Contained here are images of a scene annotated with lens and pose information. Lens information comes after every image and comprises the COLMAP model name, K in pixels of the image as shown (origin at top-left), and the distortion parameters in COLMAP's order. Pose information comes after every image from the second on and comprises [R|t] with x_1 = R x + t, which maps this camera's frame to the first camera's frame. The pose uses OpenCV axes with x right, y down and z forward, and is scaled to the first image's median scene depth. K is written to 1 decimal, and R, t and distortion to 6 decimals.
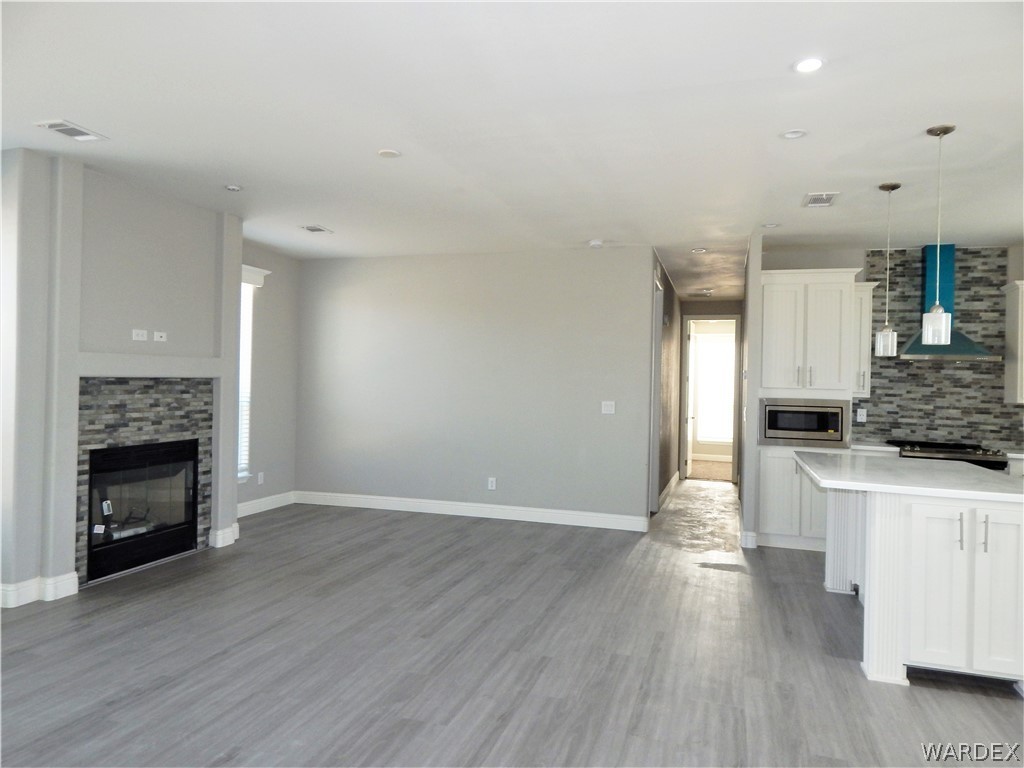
lens RADIAL K [[693.6, 0, 512.6], [0, 693.6, 375.4], [0, 0, 1]] dist [0.034270, -0.024586]
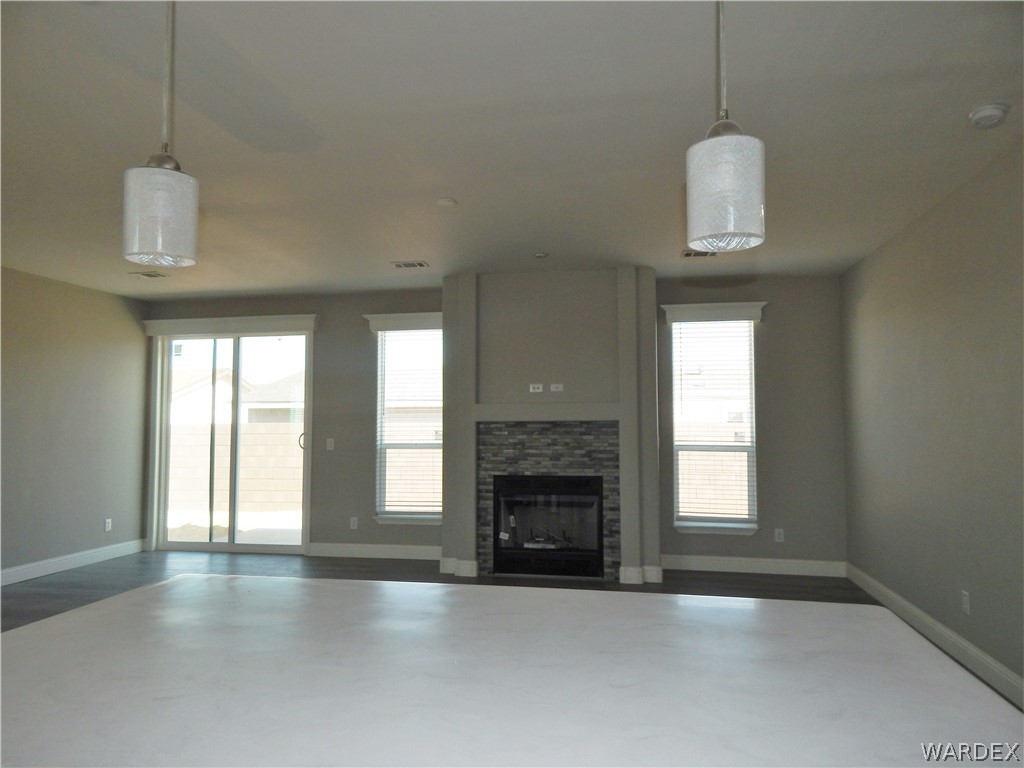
lens RADIAL K [[693.6, 0, 512.6], [0, 693.6, 375.4], [0, 0, 1]] dist [0.034270, -0.024586]
pose [[0.113455, -0.085782, -0.989833, 0.663861], [0.011262, 0.996313, -0.085053, 0.024307], [0.993479, -0.001498, 0.114003, 0.766933]]
